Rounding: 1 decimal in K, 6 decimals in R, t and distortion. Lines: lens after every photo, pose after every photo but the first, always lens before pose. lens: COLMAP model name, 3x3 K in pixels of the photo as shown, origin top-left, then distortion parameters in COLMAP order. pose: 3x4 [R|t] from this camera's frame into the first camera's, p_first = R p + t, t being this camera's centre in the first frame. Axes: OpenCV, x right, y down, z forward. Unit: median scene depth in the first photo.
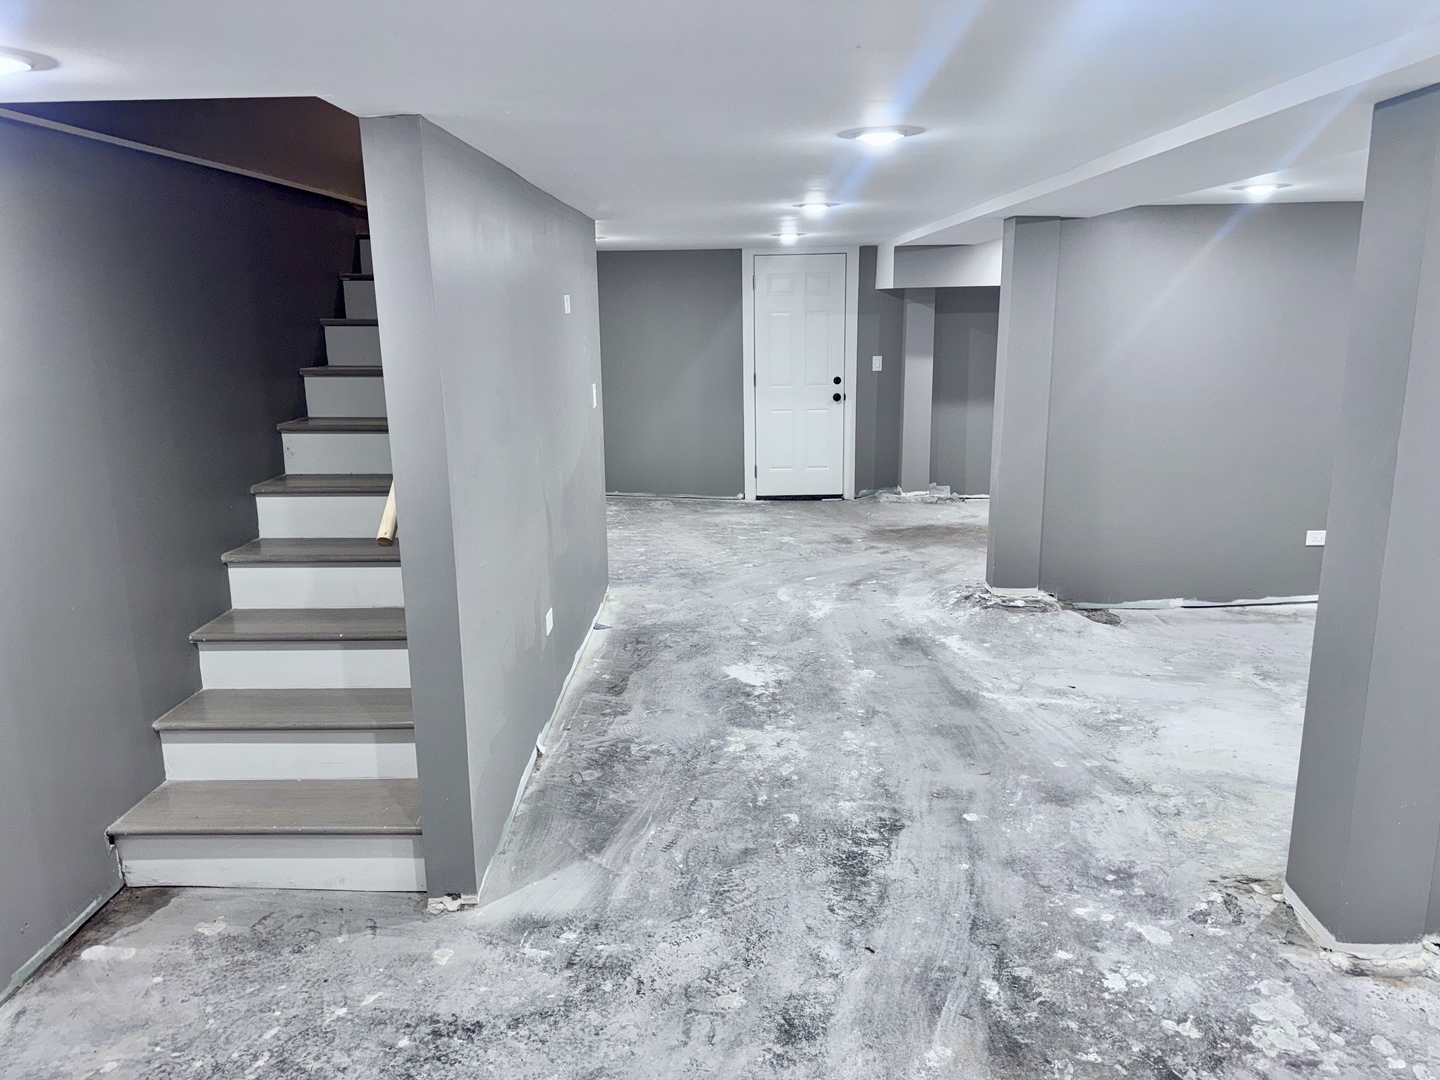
lens RADIAL K [[1063.6, 0, 709.0], [0, 1063.6, 562.9], [0, 0, 1]] dist [0.220417, -0.323459]
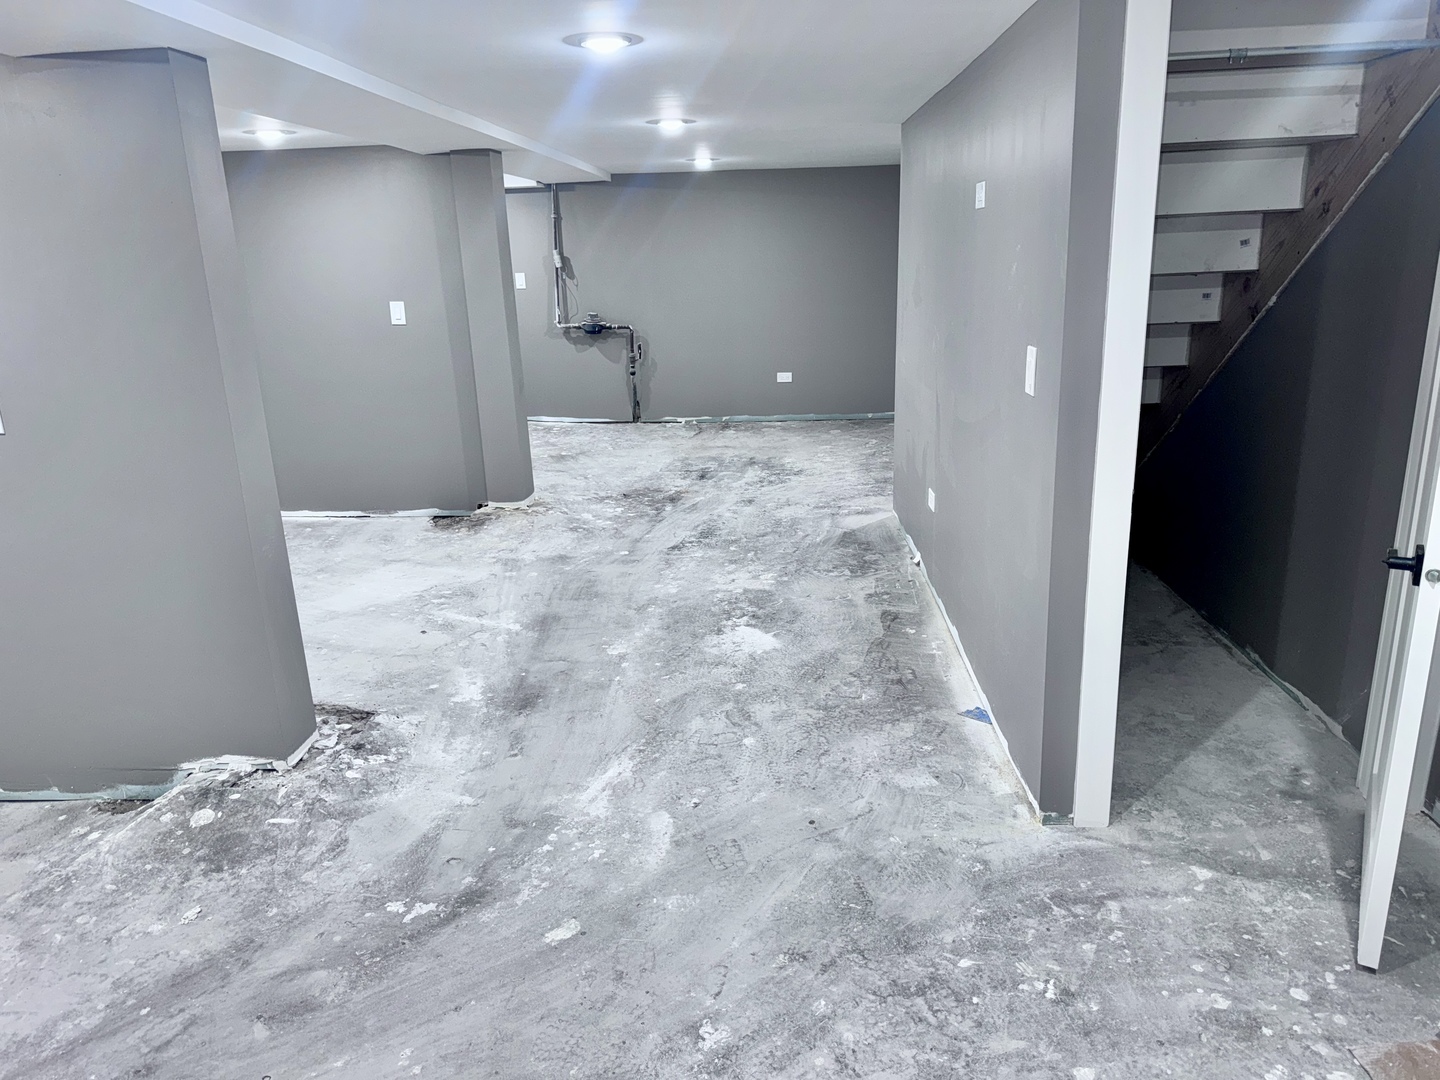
lens RADIAL K [[1063.6, 0, 709.0], [0, 1063.6, 562.9], [0, 0, 1]] dist [0.220417, -0.323459]
pose [[-0.998459, 0.029063, 0.047280, 0.031182], [0.048904, 0.863509, 0.501957, -0.440747], [-0.026239, 0.503496, -0.863599, 1.914413]]
